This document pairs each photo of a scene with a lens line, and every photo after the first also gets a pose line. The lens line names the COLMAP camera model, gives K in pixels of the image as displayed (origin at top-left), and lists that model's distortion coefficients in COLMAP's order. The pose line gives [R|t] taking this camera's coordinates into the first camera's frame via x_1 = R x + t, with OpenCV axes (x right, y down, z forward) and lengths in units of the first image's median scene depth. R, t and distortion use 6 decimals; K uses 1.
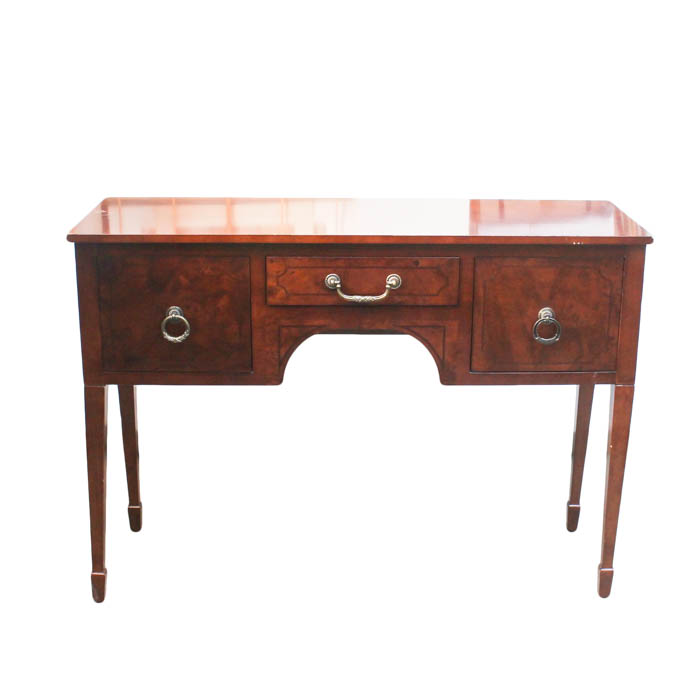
lens RADIAL K [[1145.8, 0, 351.2], [0, 1145.8, 348.0], [0, 0, 1]] dist [-0.111217, 0.000000]
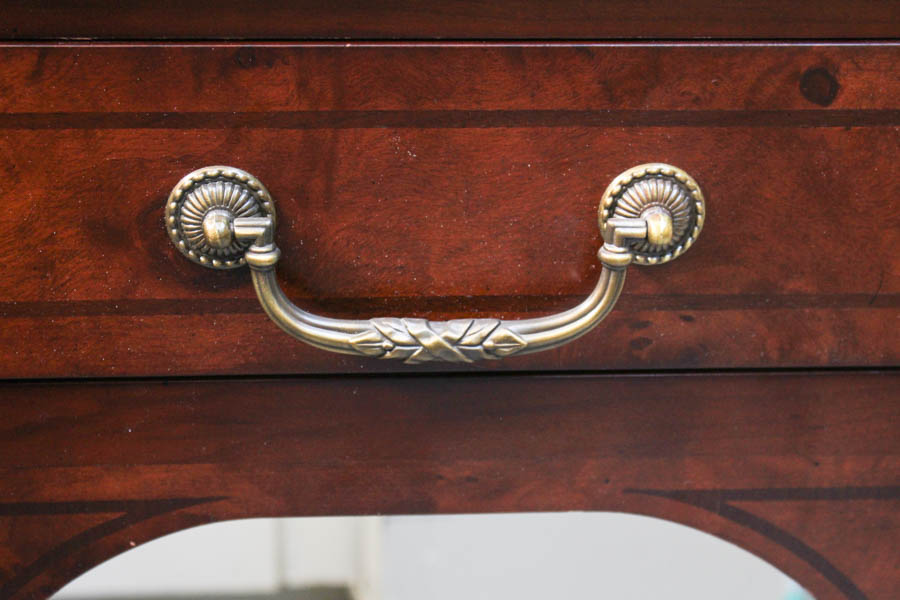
lens RADIAL K [[1634.2, 0, 447.1], [0, 1634.2, 300.1], [0, 0, 1]] dist [0.025812, 0.000000]
pose [[0.997525, -0.015829, 0.068515, -0.002289], [0.008562, 0.994426, 0.105085, -0.068763], [-0.069796, -0.104239, 0.992100, 0.795243]]
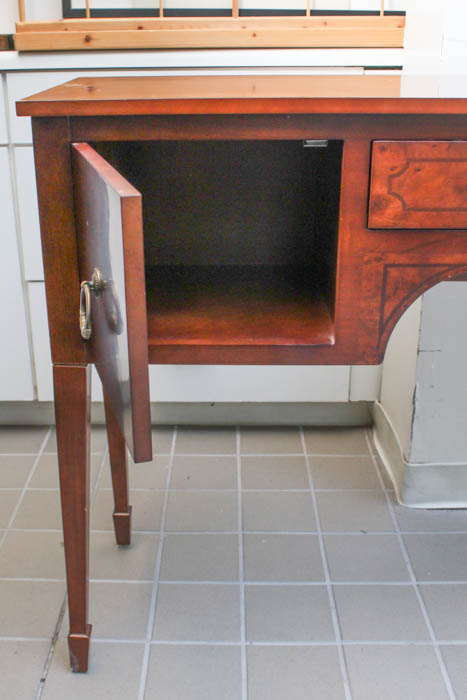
lens RADIAL K [[810.2, 0, 228.0], [0, 810.2, 368.6], [0, 0, 1]] dist [-0.065869, 0.000000]
pose [[0.999919, -0.003746, -0.012151, -0.140086], [0.004752, 0.996467, 0.083851, -0.001472], [0.011794, -0.083902, 0.996404, 0.590124]]
